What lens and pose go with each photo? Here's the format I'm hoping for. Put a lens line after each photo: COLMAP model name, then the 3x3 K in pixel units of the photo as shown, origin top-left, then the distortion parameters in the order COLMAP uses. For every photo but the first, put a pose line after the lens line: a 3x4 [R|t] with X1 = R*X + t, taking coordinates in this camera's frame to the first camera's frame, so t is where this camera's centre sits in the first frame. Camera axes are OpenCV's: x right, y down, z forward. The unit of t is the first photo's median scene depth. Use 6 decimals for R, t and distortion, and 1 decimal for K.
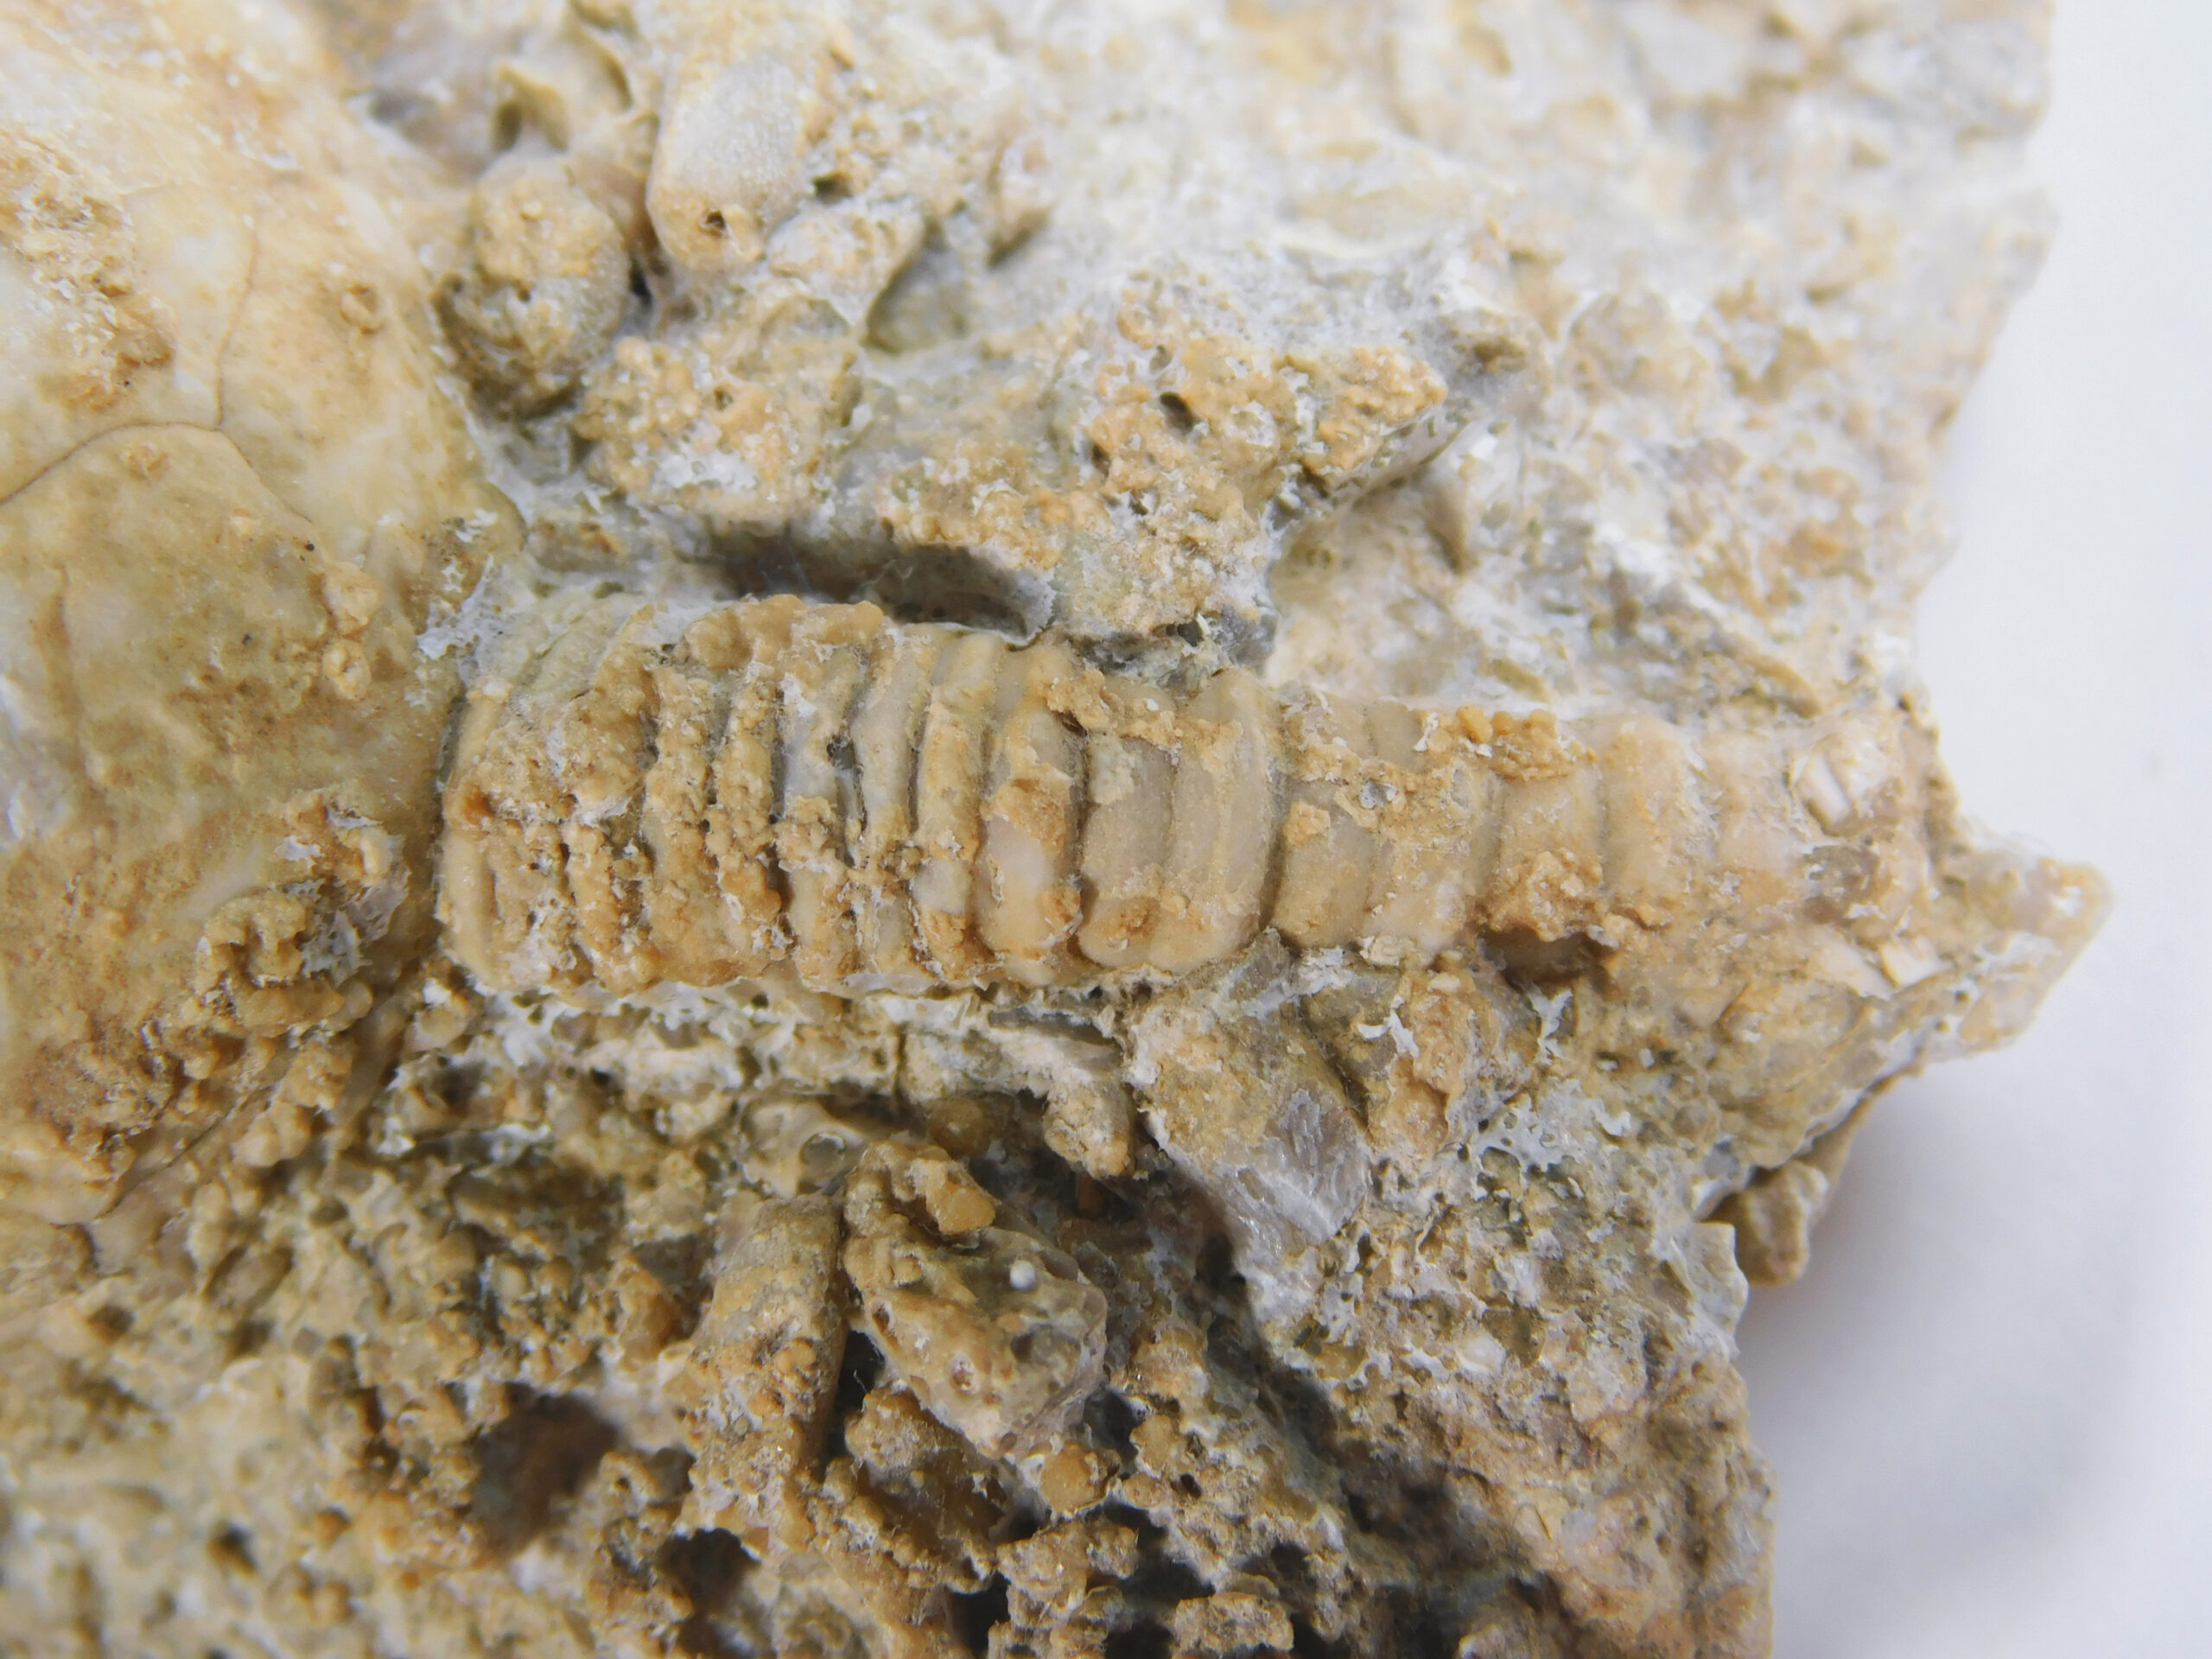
lens RADIAL K [[8636.3, 0, 1106.0], [0, 8636.3, 828.0], [0, 0, 1]] dist [-0.046034, 0.000000]
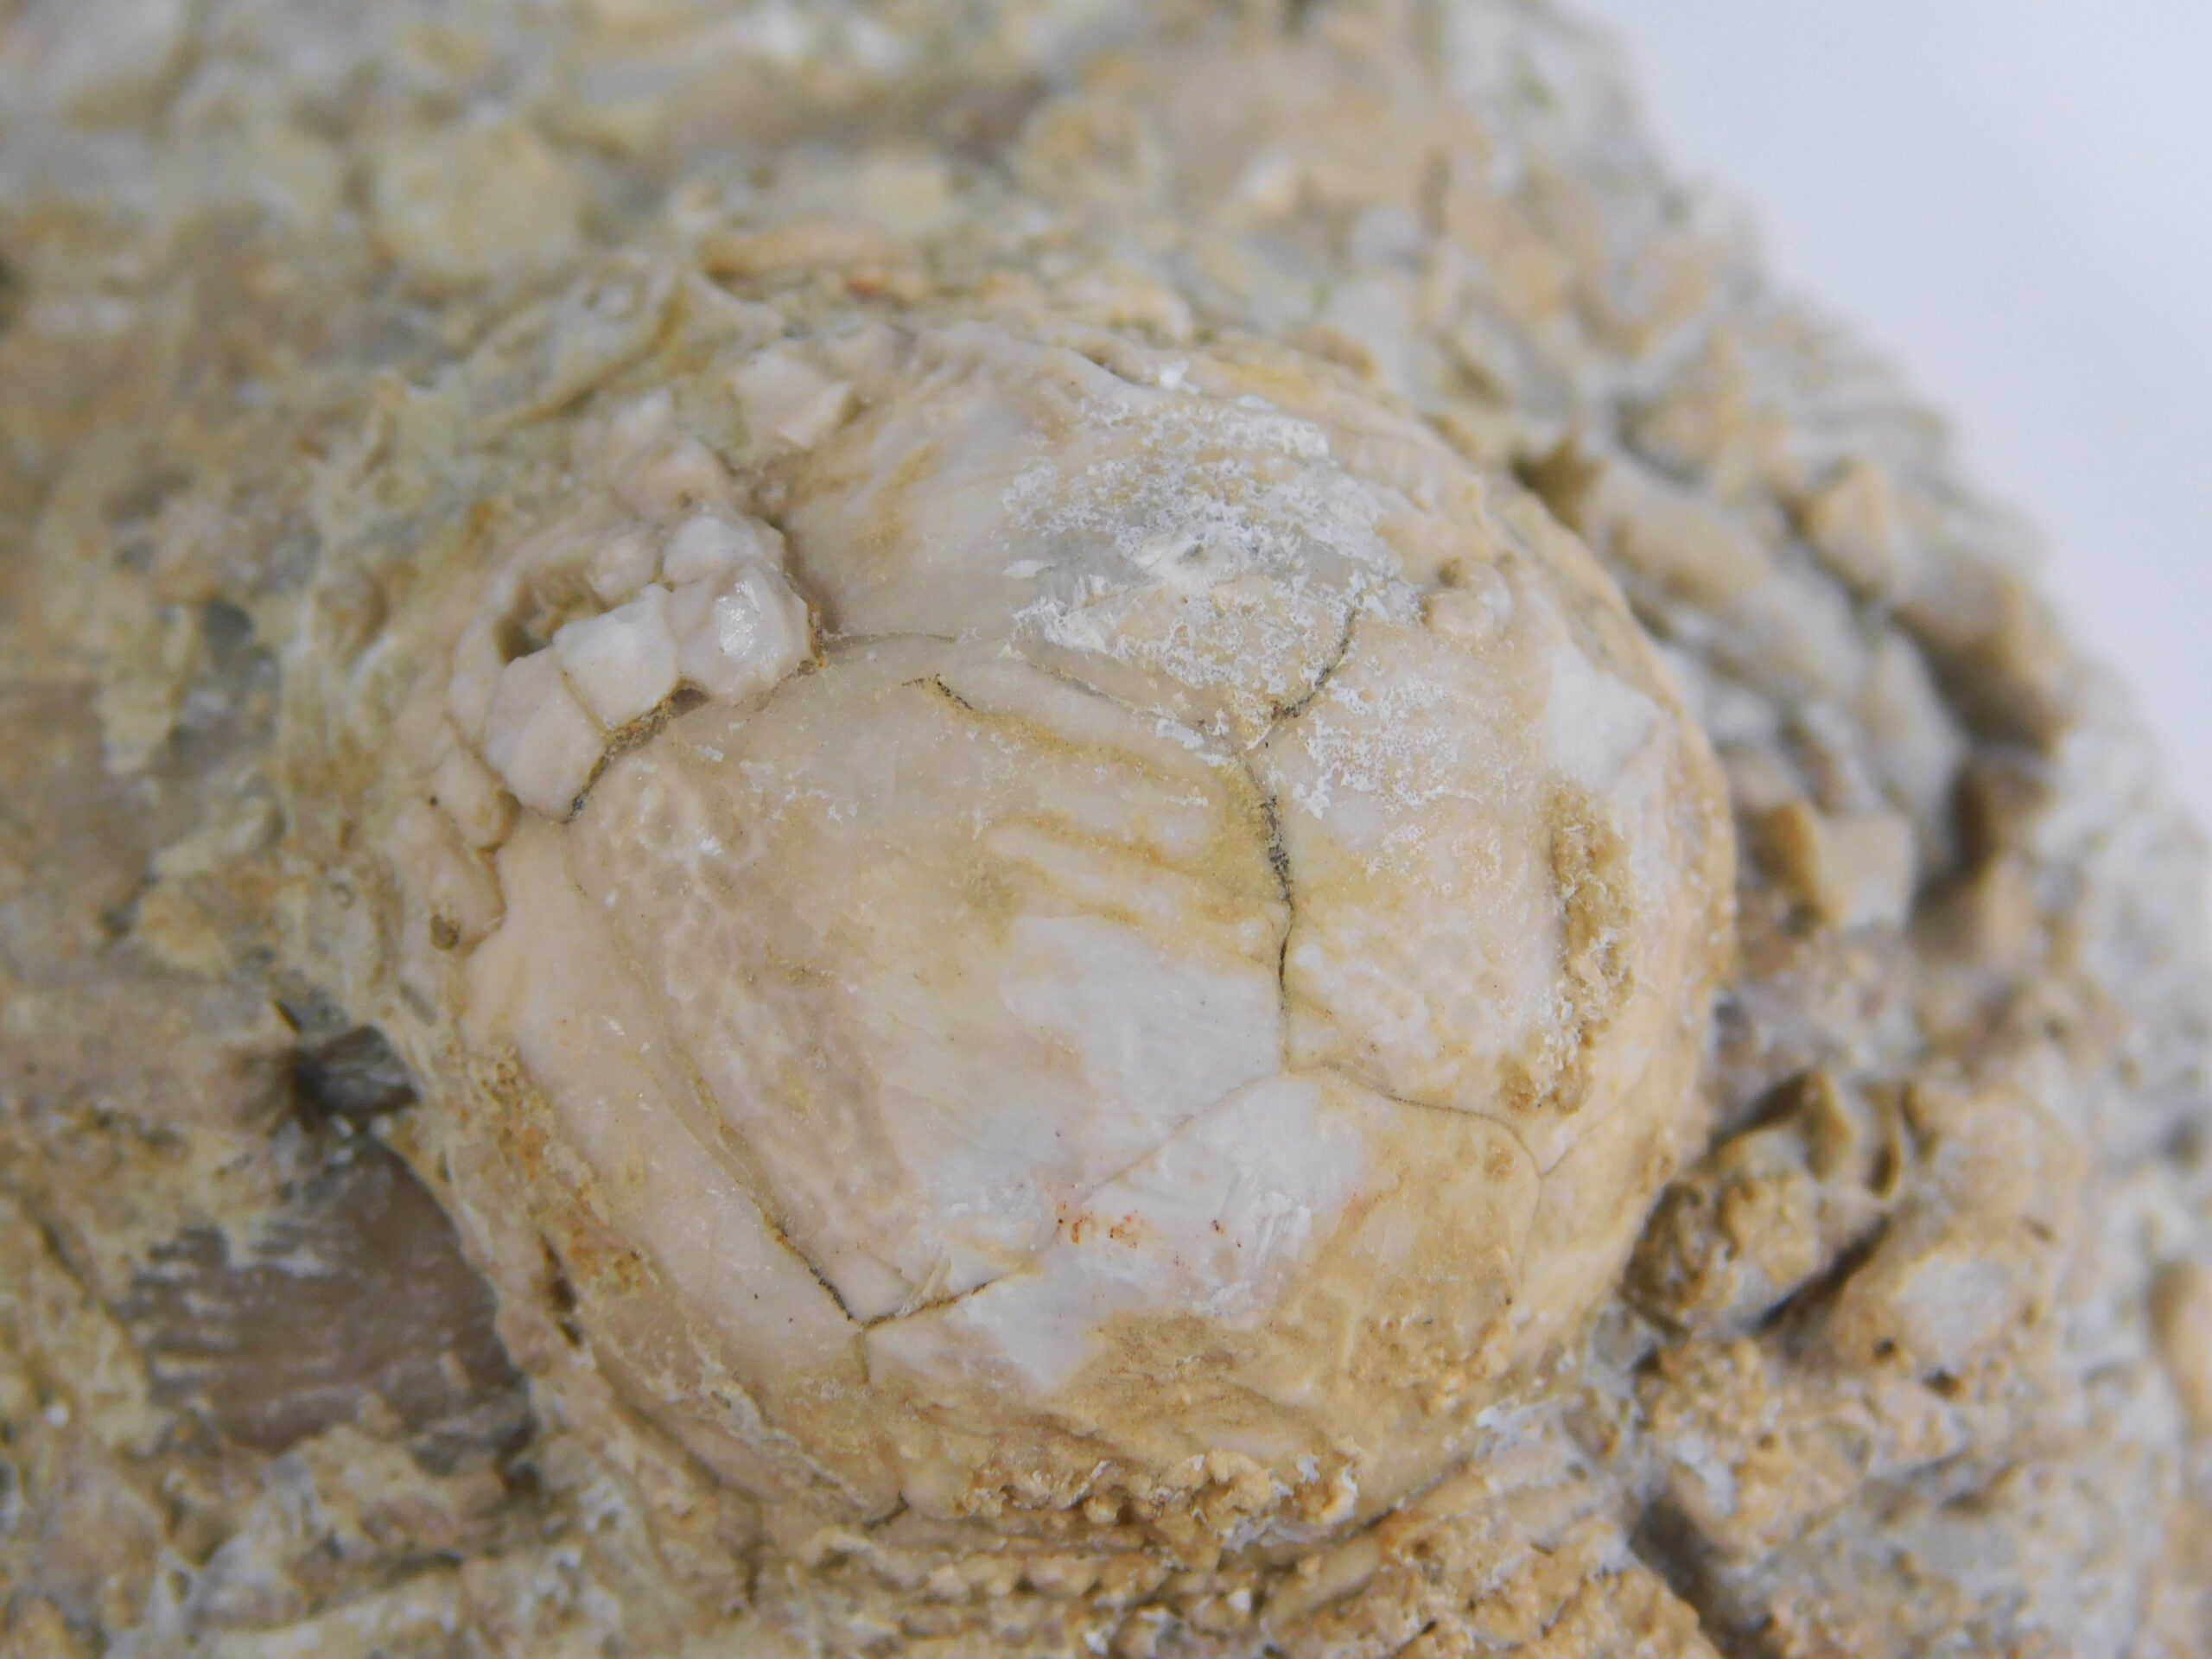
lens RADIAL K [[8636.3, 0, 1104.3], [0, 8636.3, 829.8], [0, 0, 1]] dist [-0.046034, 0.000000]
pose [[0.612158, 0.768425, 0.186511, -0.379771], [-0.767159, 0.634316, -0.095444, 0.077462], [-0.191648, -0.084657, 0.977806, -0.113556]]
